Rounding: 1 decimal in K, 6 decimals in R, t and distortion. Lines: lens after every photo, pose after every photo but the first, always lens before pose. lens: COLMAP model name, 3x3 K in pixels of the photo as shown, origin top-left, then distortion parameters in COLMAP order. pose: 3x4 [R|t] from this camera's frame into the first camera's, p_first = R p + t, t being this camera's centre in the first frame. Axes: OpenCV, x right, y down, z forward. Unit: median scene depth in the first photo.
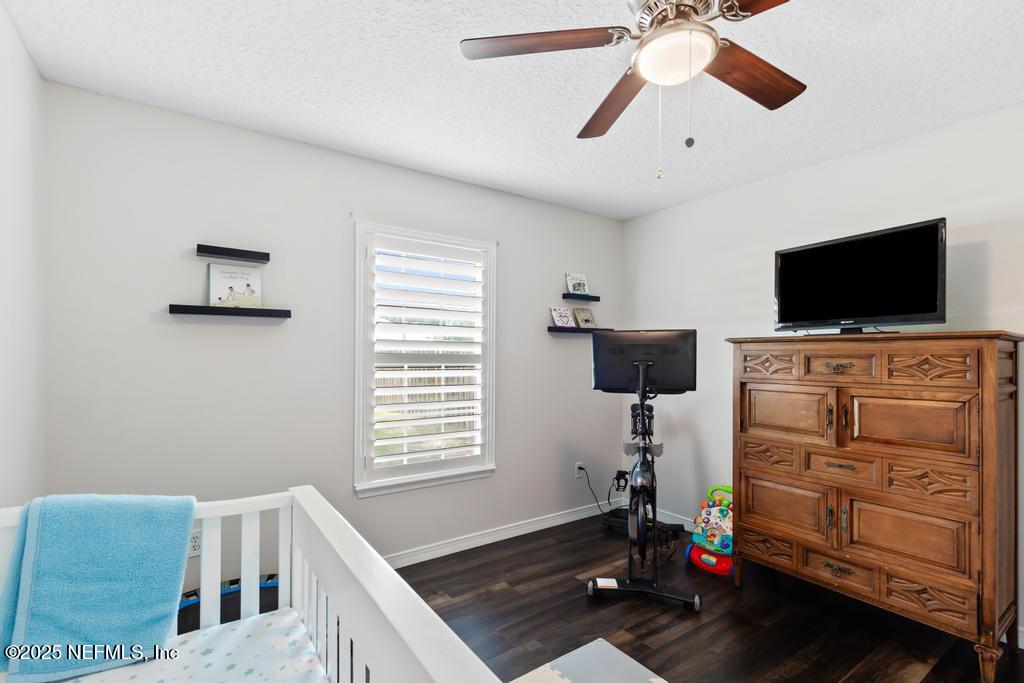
lens RADIAL K [[466.4, 0, 508.5], [0, 466.4, 353.0], [0, 0, 1]] dist [-0.000300, -0.000057]
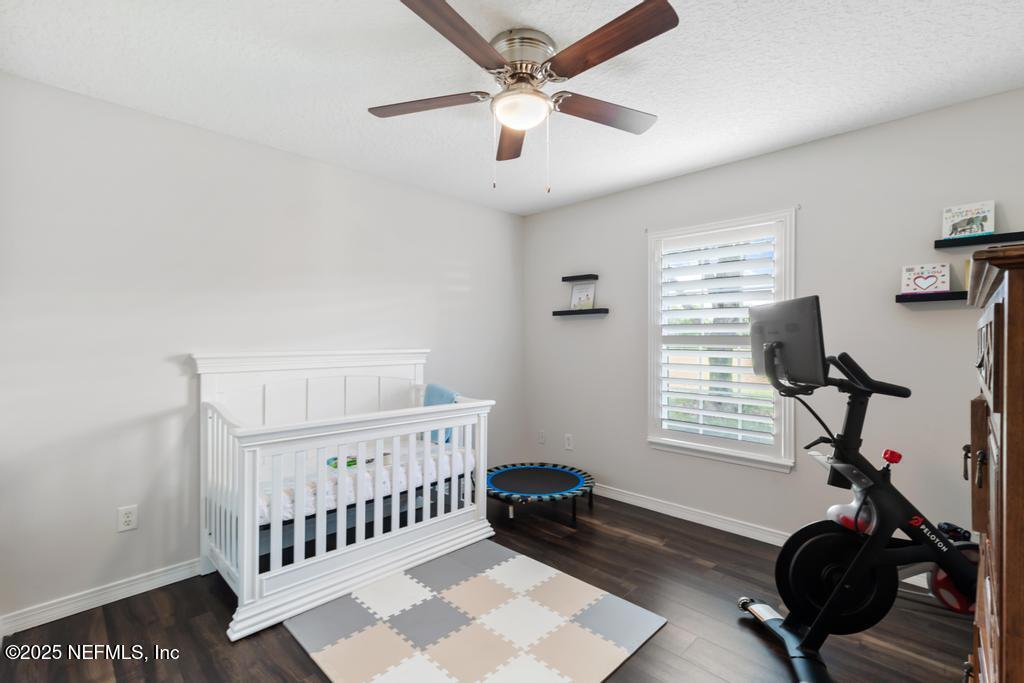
lens RADIAL K [[462.9, 0, 512.0], [0, 462.9, 341.5], [0, 0, 1]] dist [0.000916, -0.000063]
pose [[0.185829, -0.007384, -0.982554, 0.783704], [-0.000568, 0.999971, -0.007622, 0.023111], [0.982582, 0.001974, 0.185820, 0.346284]]
